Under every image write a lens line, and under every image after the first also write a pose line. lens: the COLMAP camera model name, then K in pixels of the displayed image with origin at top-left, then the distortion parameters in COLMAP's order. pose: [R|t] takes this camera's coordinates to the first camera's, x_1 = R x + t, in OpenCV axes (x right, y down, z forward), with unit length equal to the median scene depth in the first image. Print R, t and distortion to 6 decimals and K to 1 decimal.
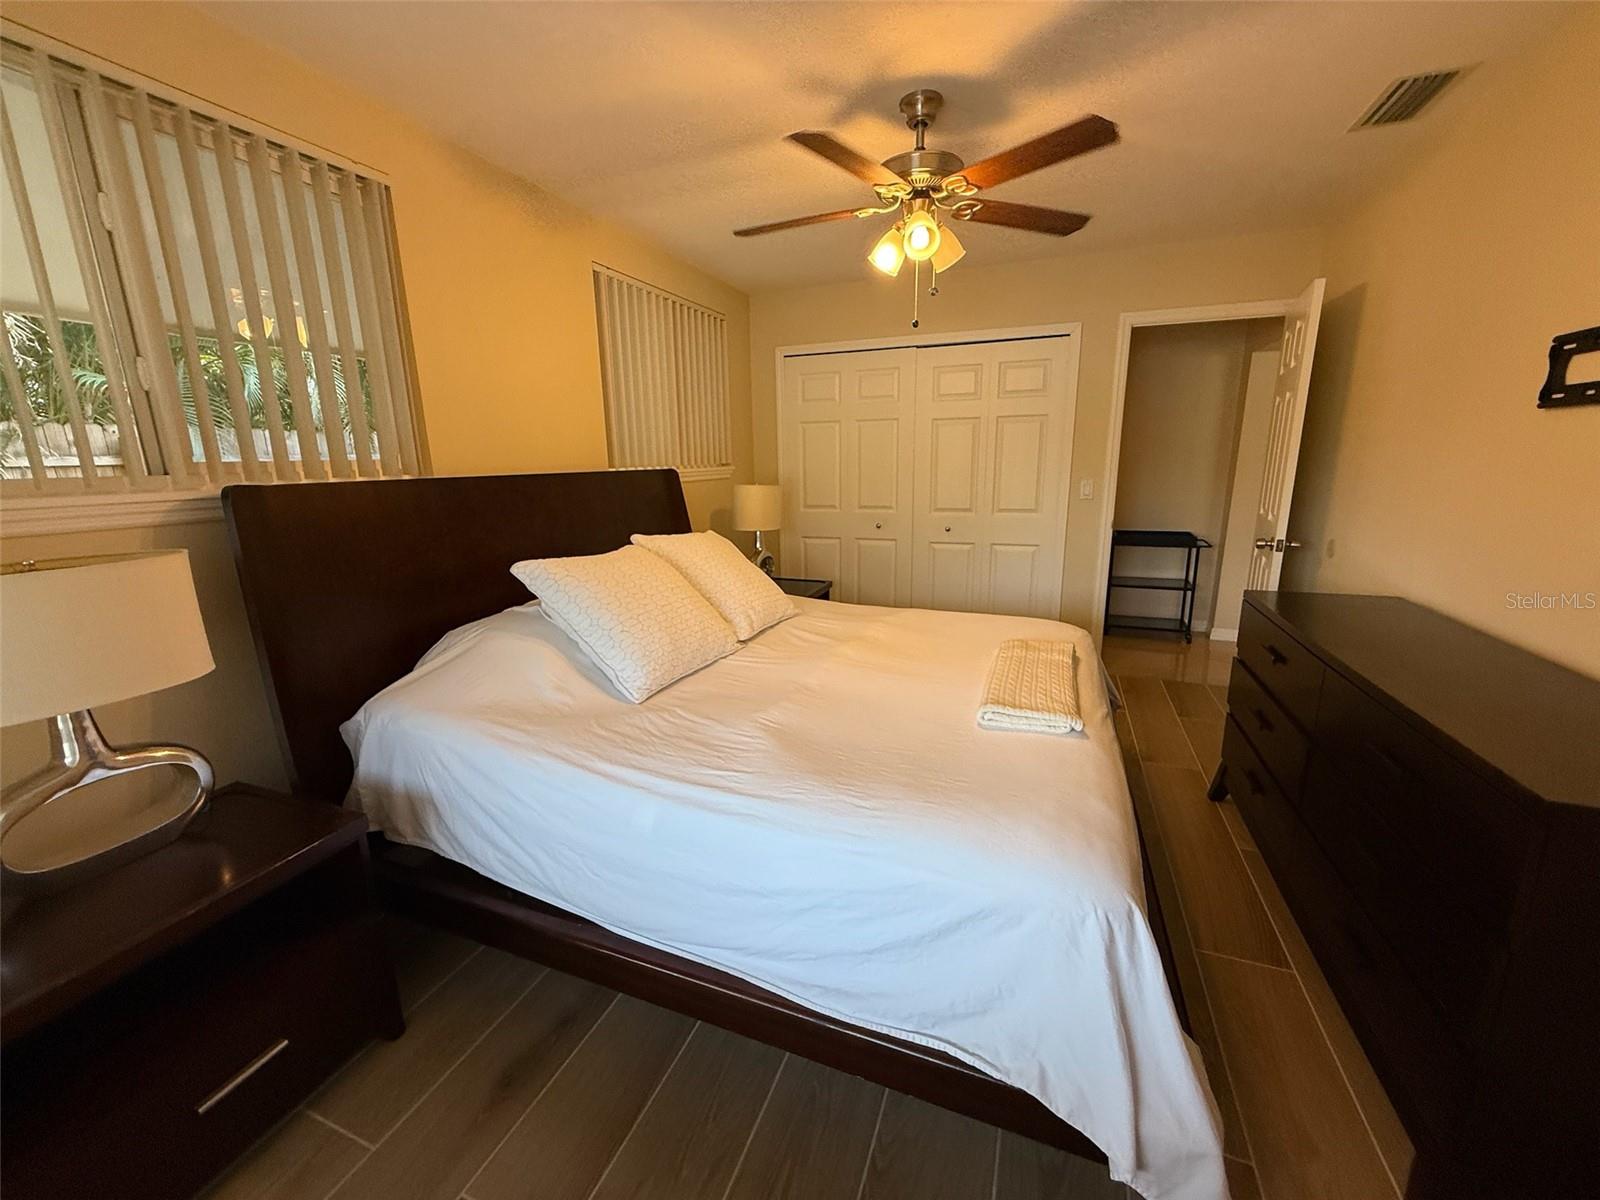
lens RADIAL K [[636.1, 0, 797.0], [0, 636.1, 596.2], [0, 0, 1]] dist [-0.000221, 0.000360]
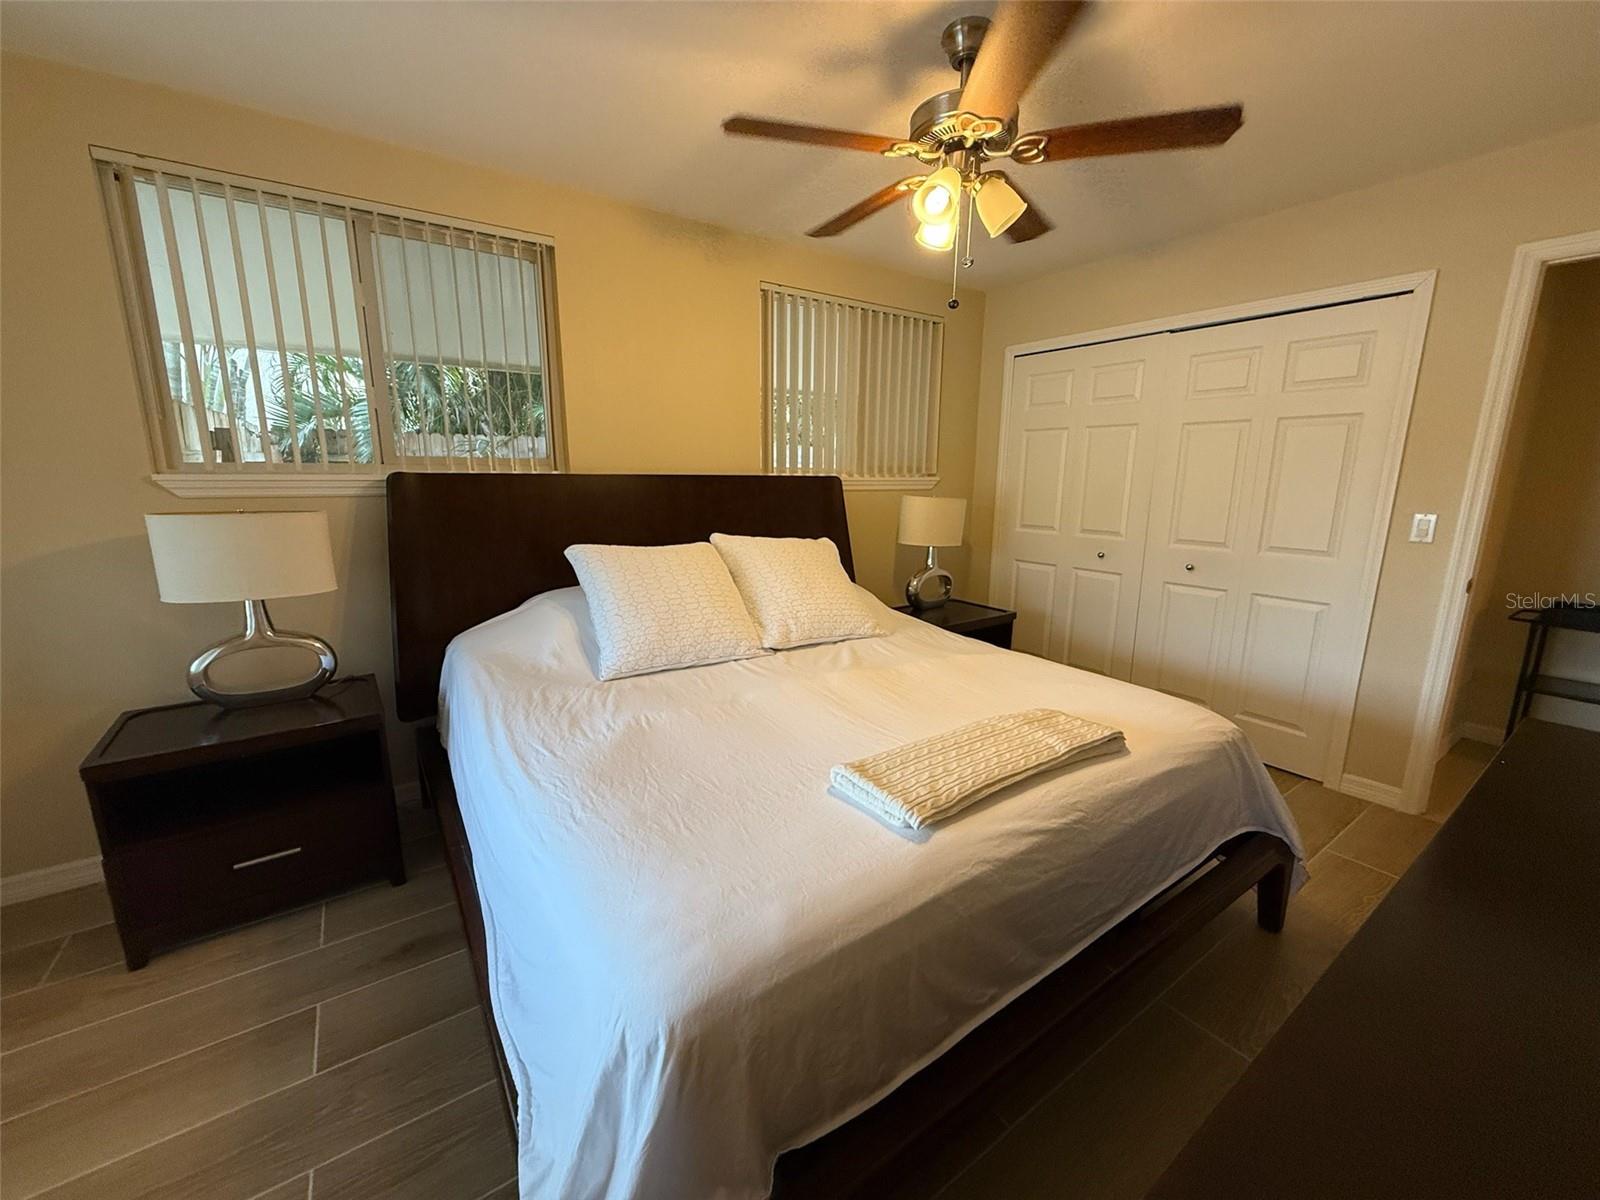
lens RADIAL K [[636.1, 0, 801.1], [0, 636.1, 600.7], [0, 0, 1]] dist [-0.000221, 0.000360]
pose [[0.830788, 0.134349, -0.540130, 0.450118], [-0.142448, 0.989434, 0.027004, -0.034375], [0.538051, 0.054506, 0.841148, 0.187932]]
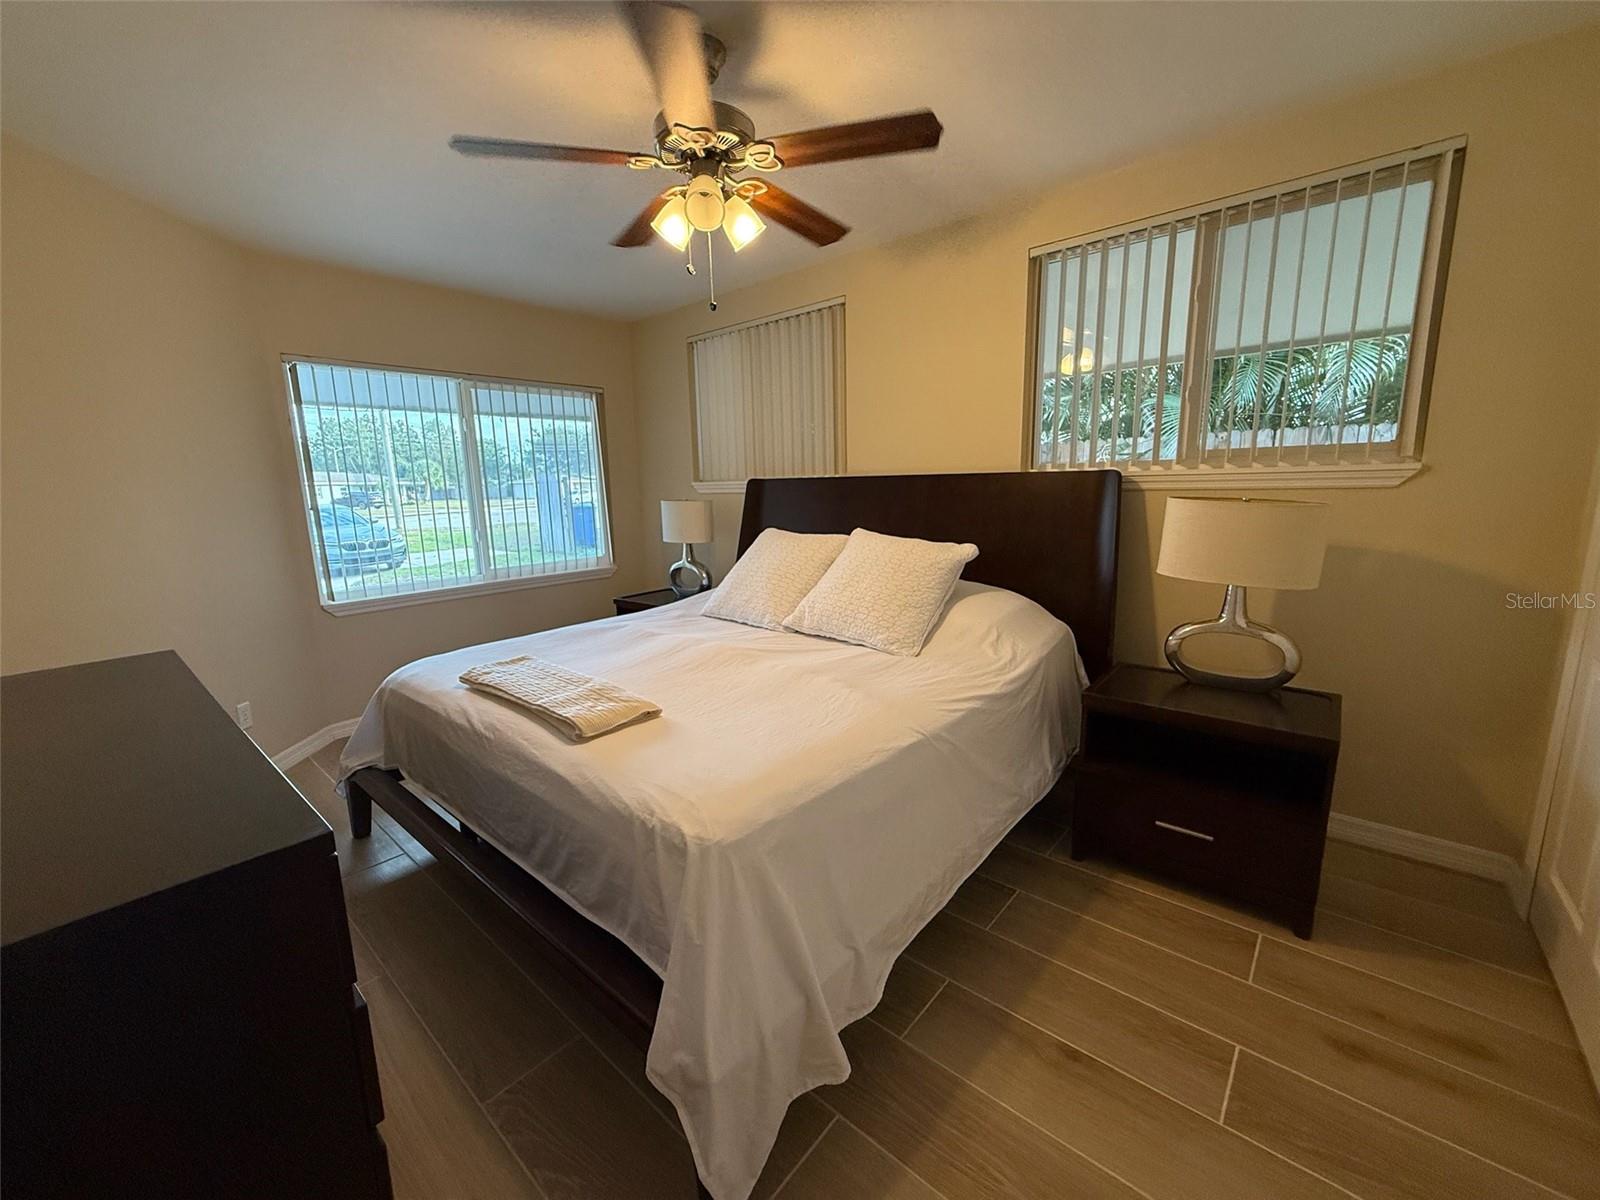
lens RADIAL K [[636.1, 0, 793.0], [0, 636.1, 598.4], [0, 0, 1]] dist [-0.000221, 0.000360]
pose [[-0.333229, 0.207354, -0.919762, 0.894493], [-0.167516, 0.946976, 0.274181, -0.277642], [0.927845, 0.245440, -0.280825, 1.249531]]
